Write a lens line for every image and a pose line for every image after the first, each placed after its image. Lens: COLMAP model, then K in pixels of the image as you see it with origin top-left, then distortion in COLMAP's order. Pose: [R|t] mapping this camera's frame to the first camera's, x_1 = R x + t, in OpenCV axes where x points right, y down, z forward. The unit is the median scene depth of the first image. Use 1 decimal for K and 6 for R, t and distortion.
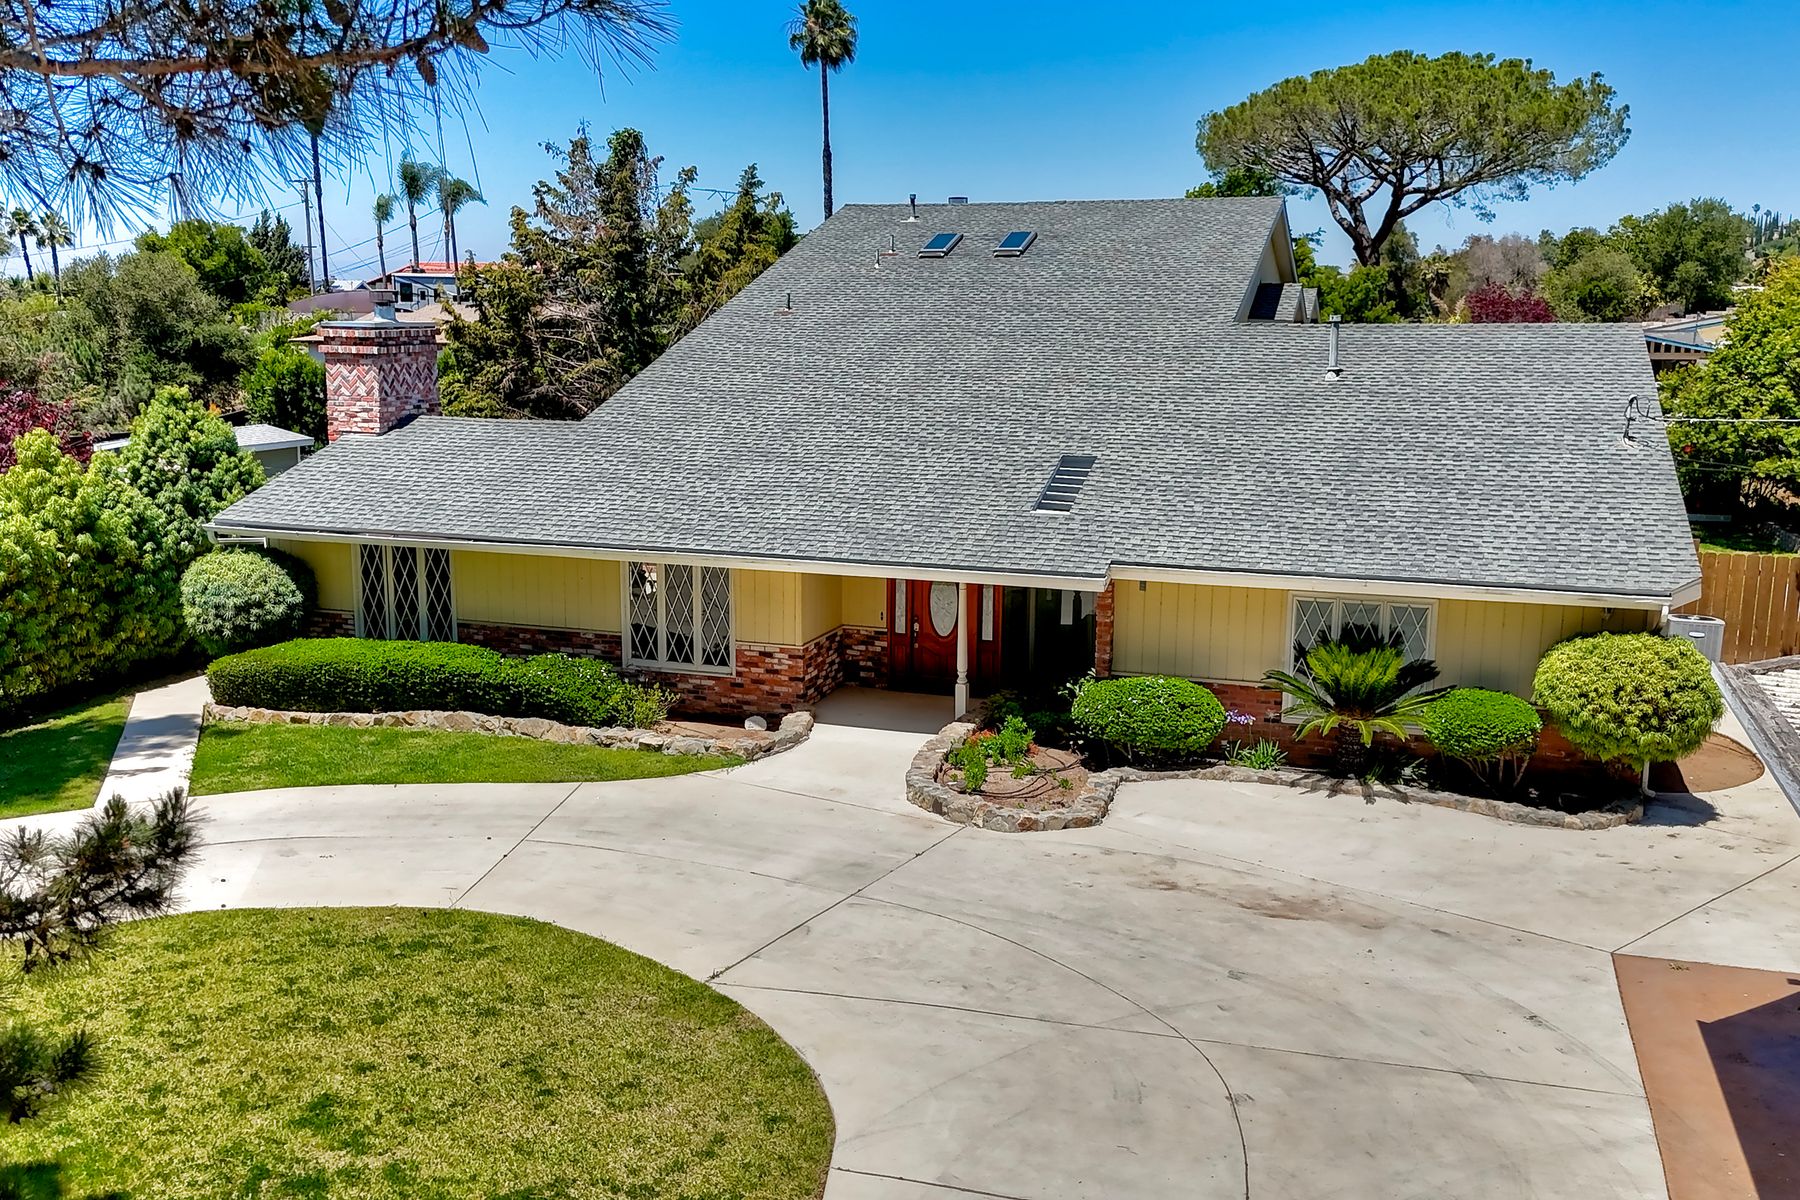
lens RADIAL K [[1516.3, 0, 900.0], [0, 1516.3, 600.0], [0, 0, 1]] dist [0.038936, -0.002845]
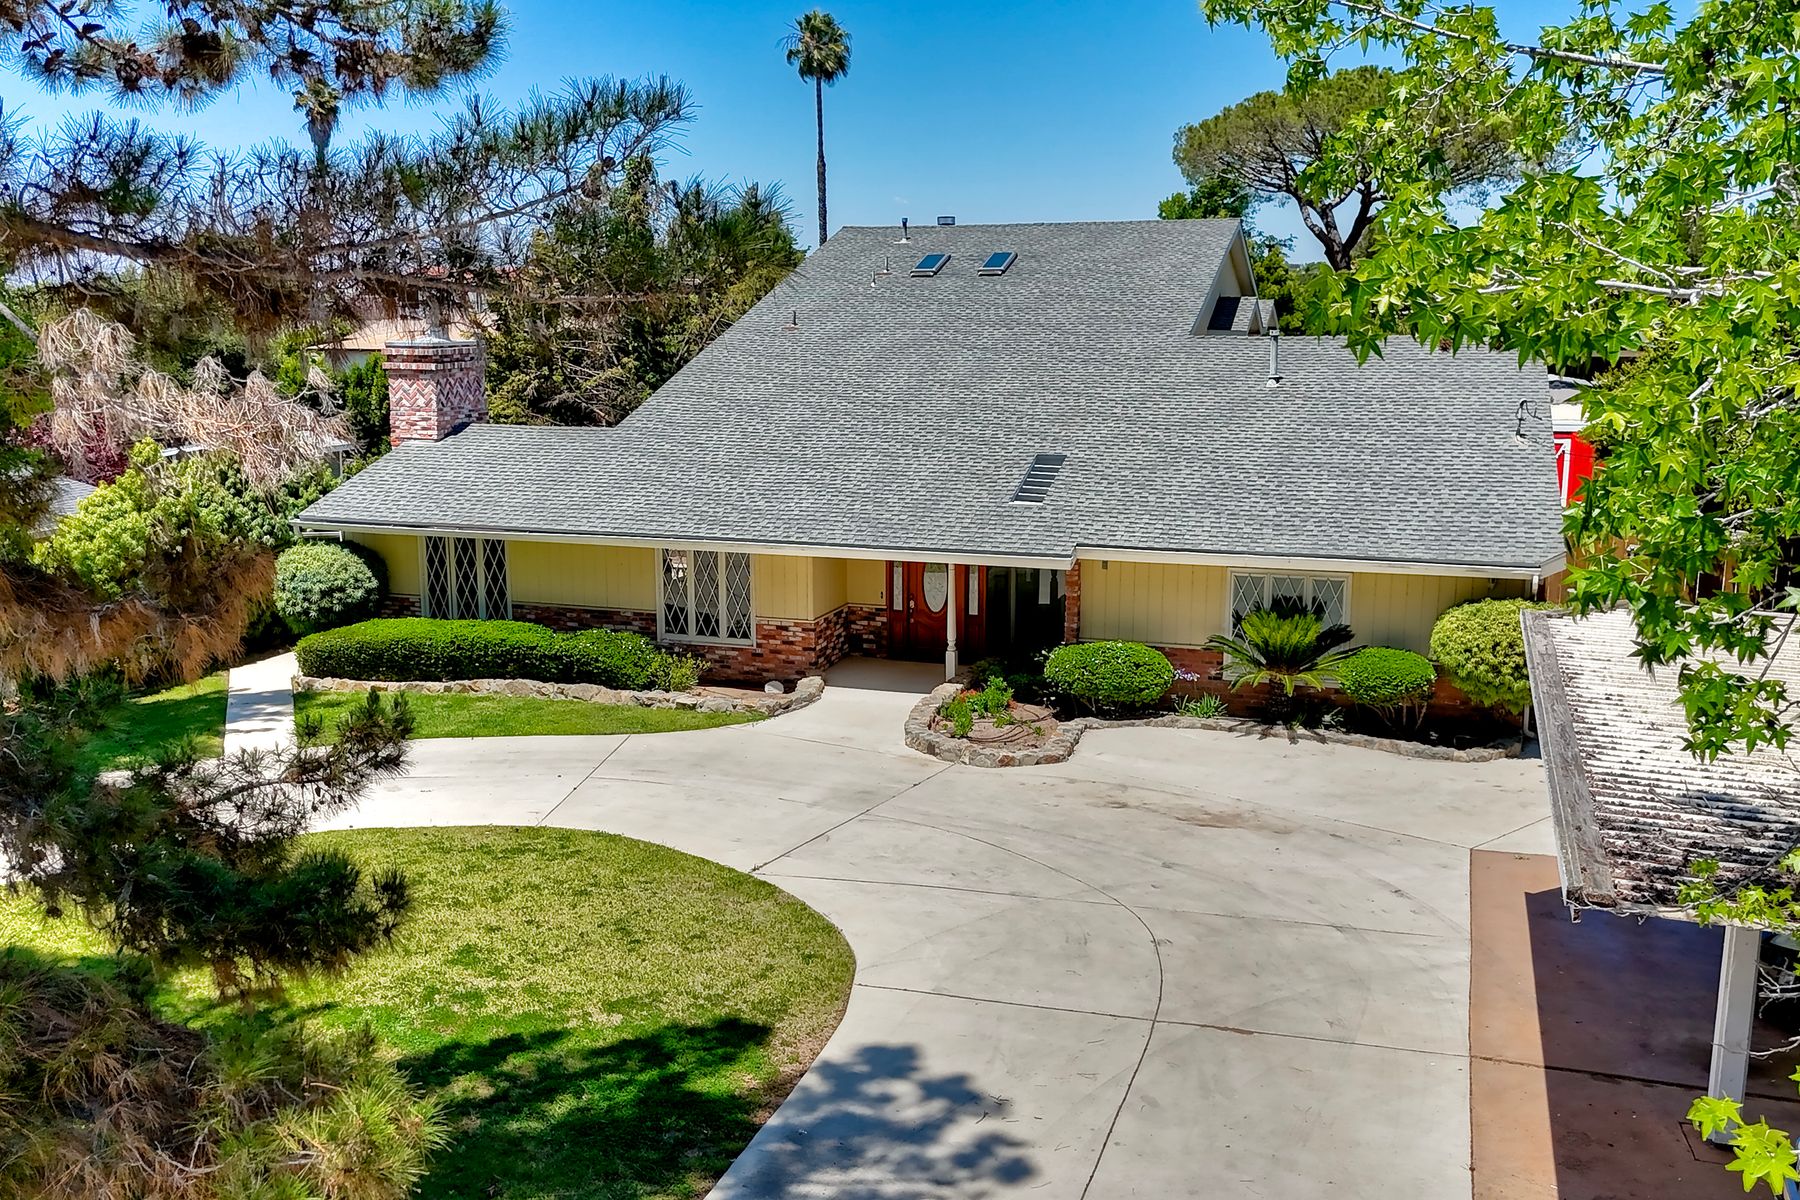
lens RADIAL K [[1536.7, 0, 900.0], [0, 1536.7, 600.0], [0, 0, 1]] dist [0.060993, 0.002386]
pose [[0.999953, -0.008609, 0.004473, -0.003638], [0.008611, 0.999963, -0.000488, 0.016319], [-0.004468, 0.000526, 0.999990, -0.182038]]
